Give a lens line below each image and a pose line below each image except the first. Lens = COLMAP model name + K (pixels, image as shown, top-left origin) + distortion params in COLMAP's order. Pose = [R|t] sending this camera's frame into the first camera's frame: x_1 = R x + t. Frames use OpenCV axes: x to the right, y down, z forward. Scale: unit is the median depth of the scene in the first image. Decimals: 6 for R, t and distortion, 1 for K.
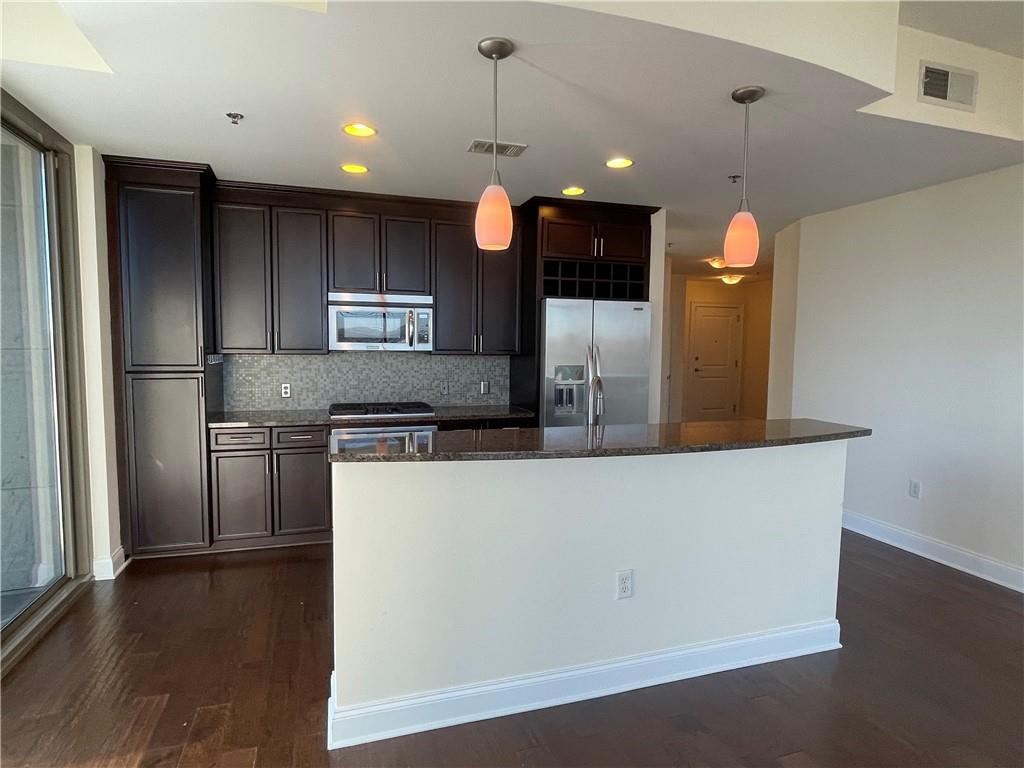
lens RADIAL K [[569.4, 0, 513.7], [0, 569.4, 386.8], [0, 0, 1]] dist [-0.004669, 0.003628]
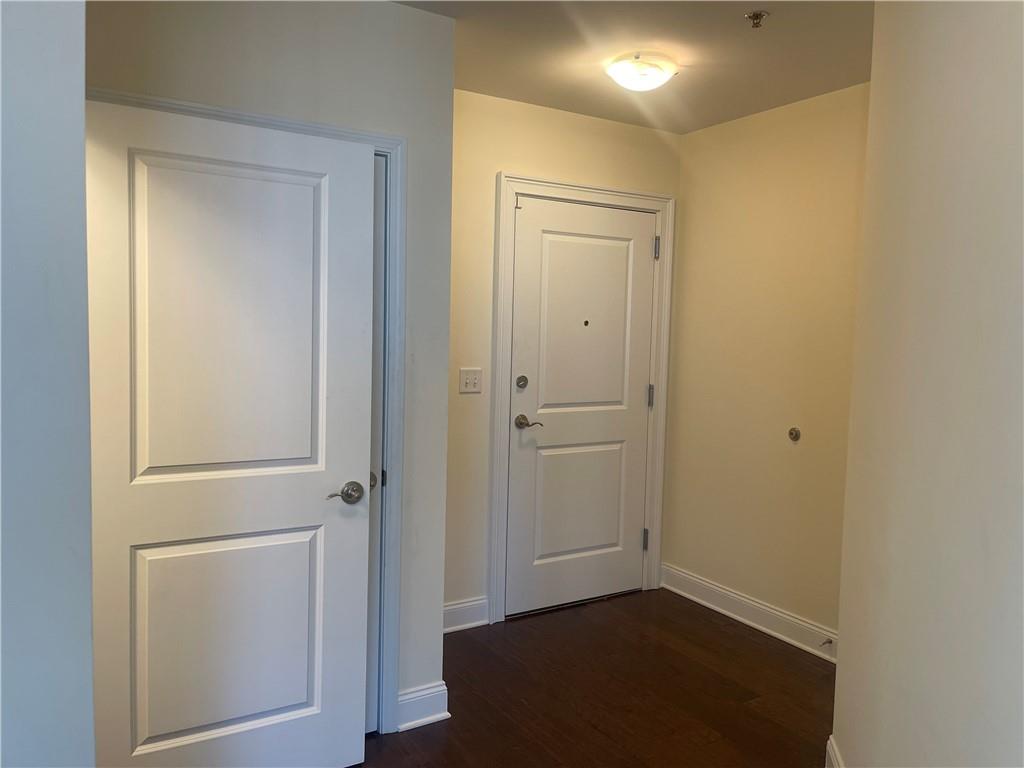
lens RADIAL K [[774.0, 0, 513.9], [0, 774.0, 386.5], [0, 0, 1]] dist [0.041765, -0.030829]
pose [[0.972441, -0.007239, 0.233038, 0.539152], [0.007454, 0.999972, -0.000042, -0.112076], [-0.233031, 0.001778, 0.972468, 1.482083]]
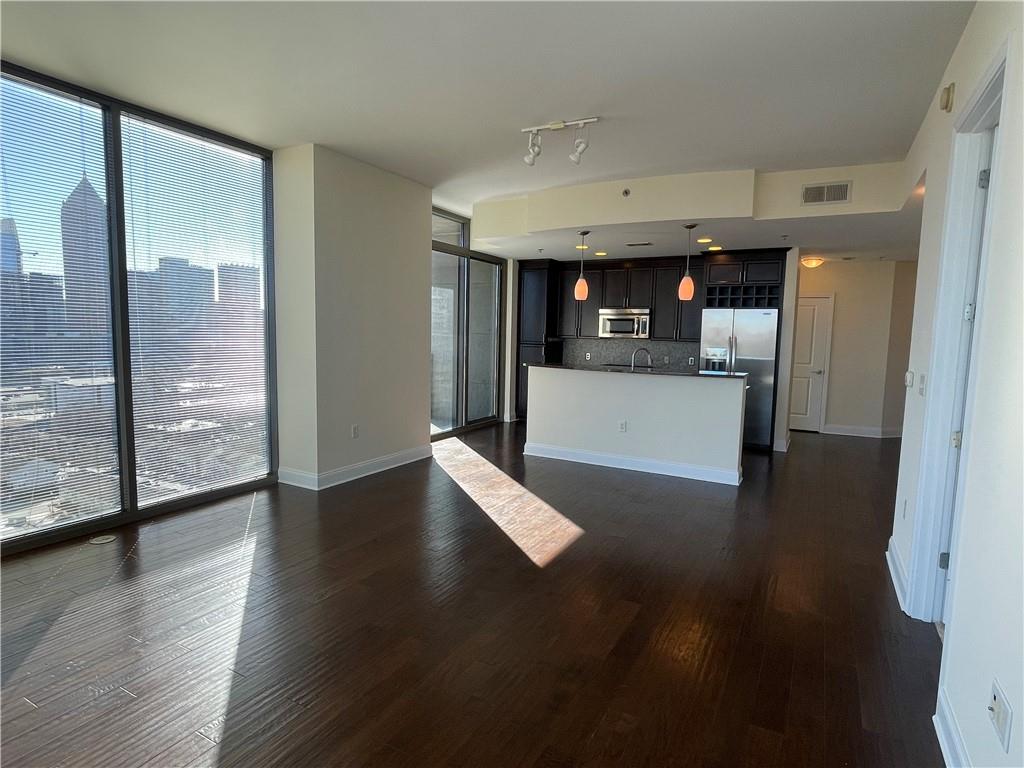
lens RADIAL K [[569.4, 0, 508.1], [0, 569.4, 387.1], [0, 0, 1]] dist [-0.004669, 0.003628]
pose [[0.679448, 0.077769, -0.729590, 0.937928], [-0.072261, 0.996625, 0.038939, 0.059296], [0.730156, 0.026264, 0.682775, -0.625950]]
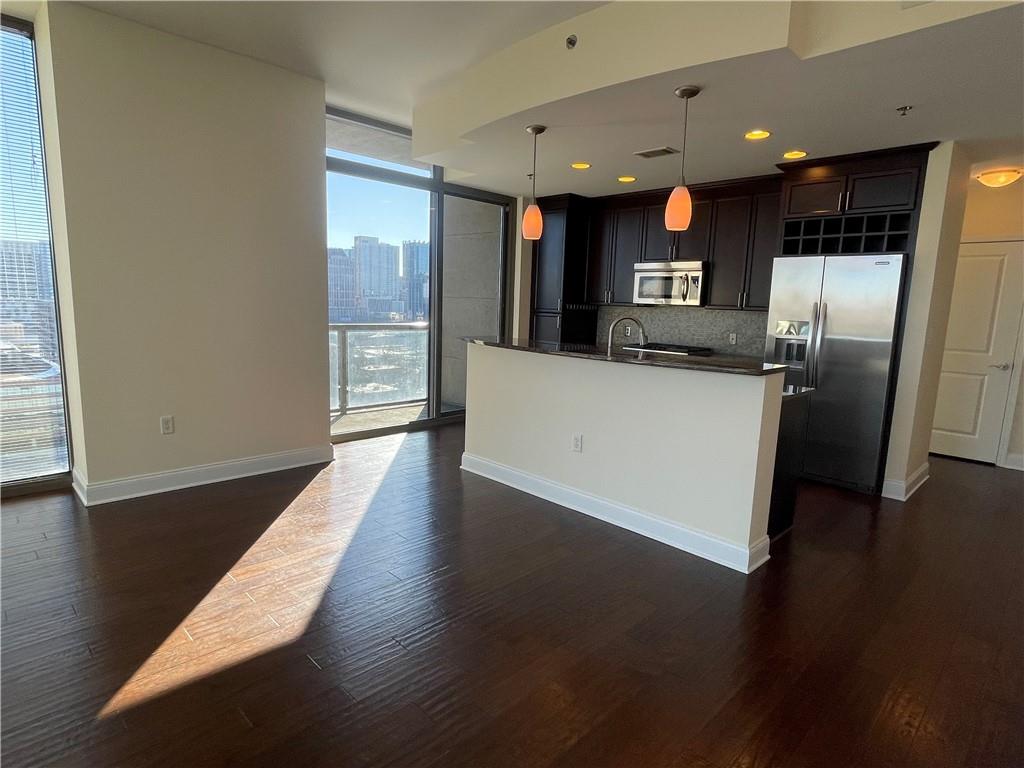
lens RADIAL K [[569.4, 0, 510.7], [0, 569.4, 386.2], [0, 0, 1]] dist [-0.004669, 0.003628]
pose [[0.446222, 0.138090, -0.884204, 0.822431], [-0.098158, 0.989614, 0.105016, 0.023635], [0.889523, 0.039931, 0.455142, 0.058040]]
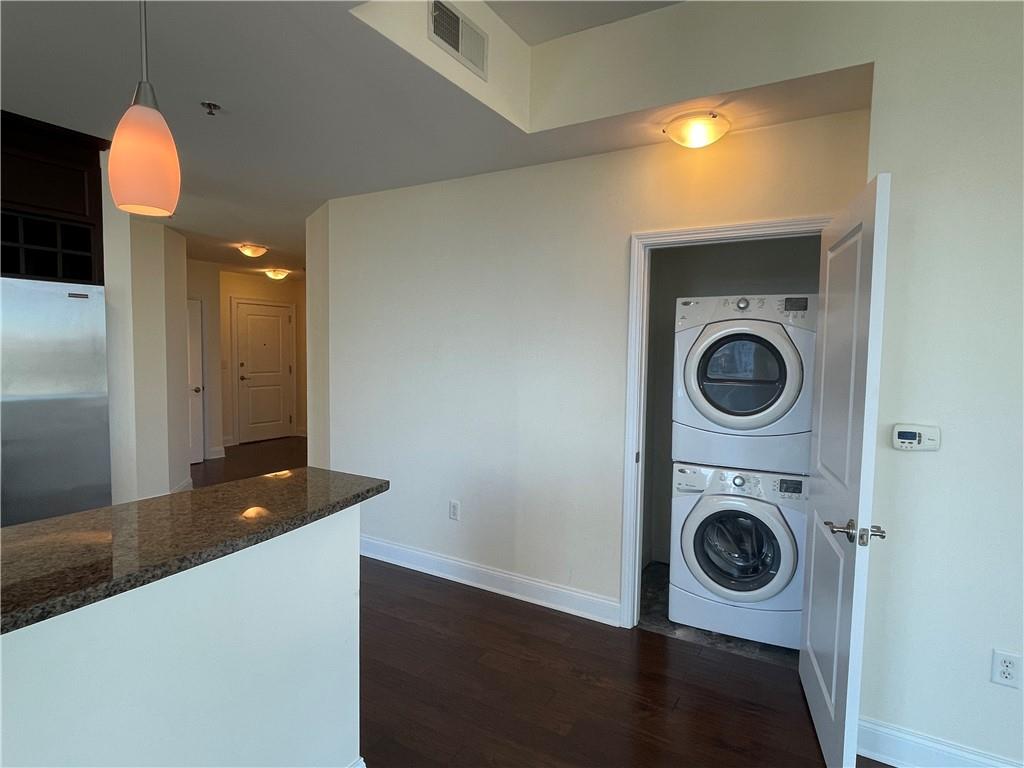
lens RADIAL K [[569.4, 0, 509.2], [0, 569.4, 386.3], [0, 0, 1]] dist [-0.004669, 0.003628]
pose [[0.761921, -0.041933, 0.646311, 0.178380], [0.044230, 0.998941, 0.012670, -0.025089], [-0.646158, 0.018933, 0.762969, 0.225691]]
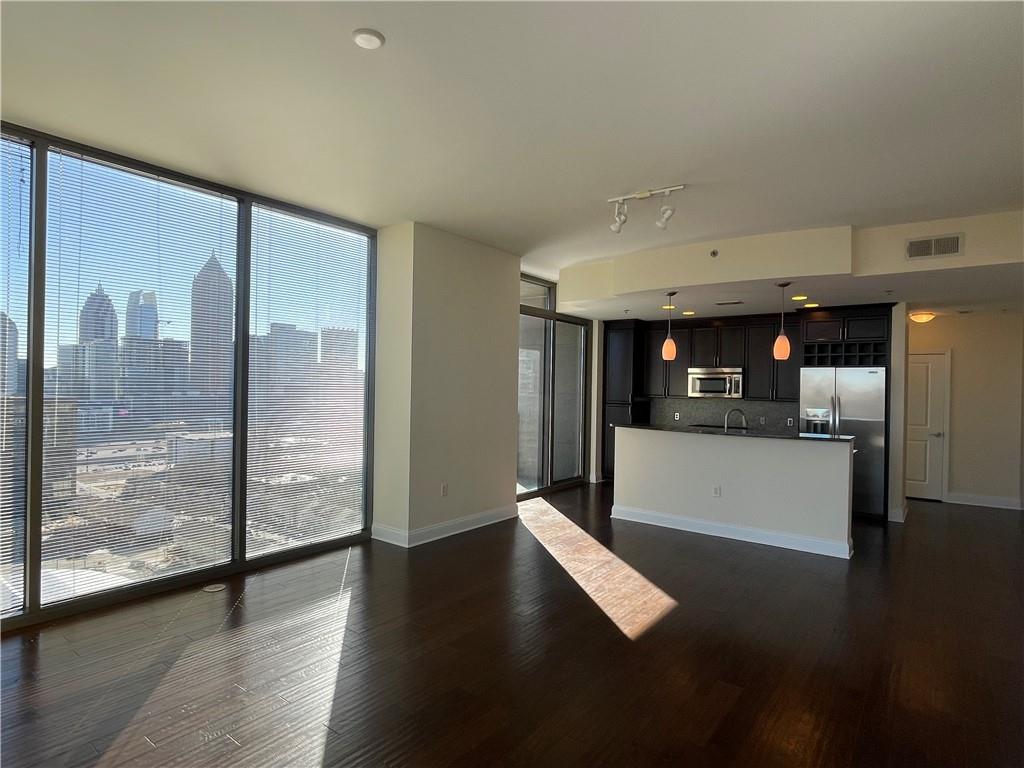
lens RADIAL K [[569.4, 0, 510.1], [0, 569.4, 386.9], [0, 0, 1]] dist [-0.004669, 0.003628]
pose [[0.566322, 0.001018, -0.824183, 0.943611], [-0.077265, 0.995661, -0.051861, 0.053766], [0.820554, 0.093050, 0.563943, -0.636729]]
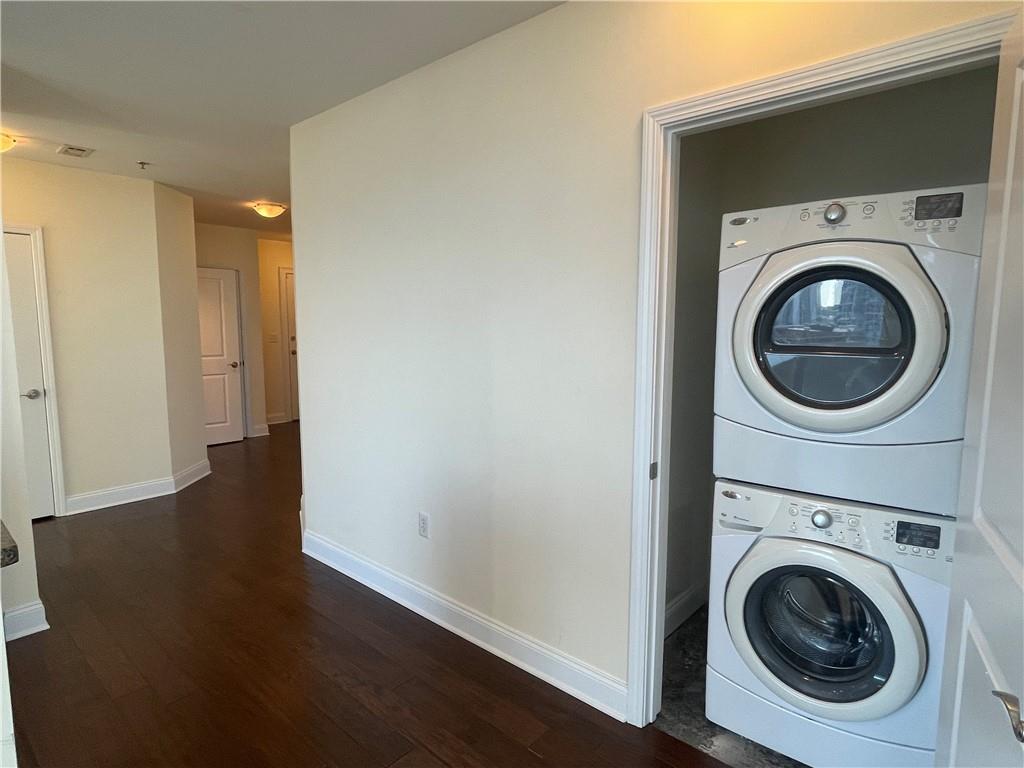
lens RADIAL K [[569.4, 0, 509.9], [0, 569.4, 388.6], [0, 0, 1]] dist [-0.004669, 0.003628]
pose [[0.867131, -0.068154, 0.493395, 0.435788], [0.048295, 0.997431, 0.052901, -0.015296], [-0.495733, -0.022043, 0.868195, 0.329940]]
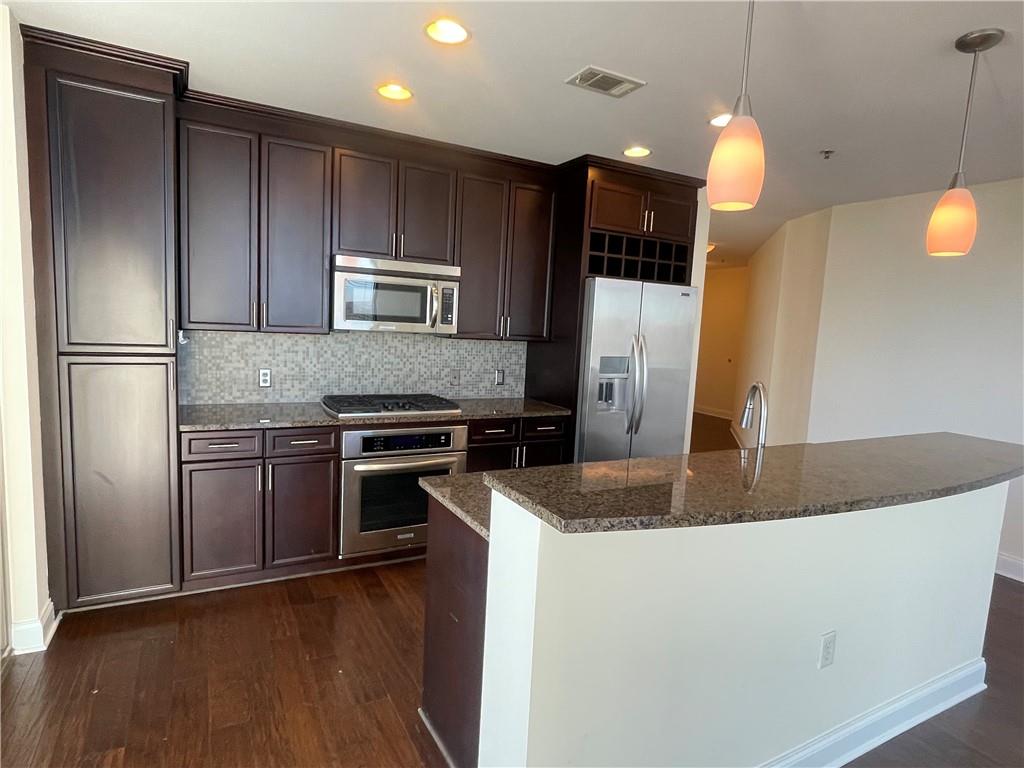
lens RADIAL K [[569.4, 0, 514.9], [0, 569.4, 387.4], [0, 0, 1]] dist [-0.004669, 0.003628]
pose [[0.982498, 0.018258, 0.185376, -0.213517], [-0.026424, 0.998782, 0.041677, -0.022631], [-0.184389, -0.045846, 0.981783, 0.174786]]
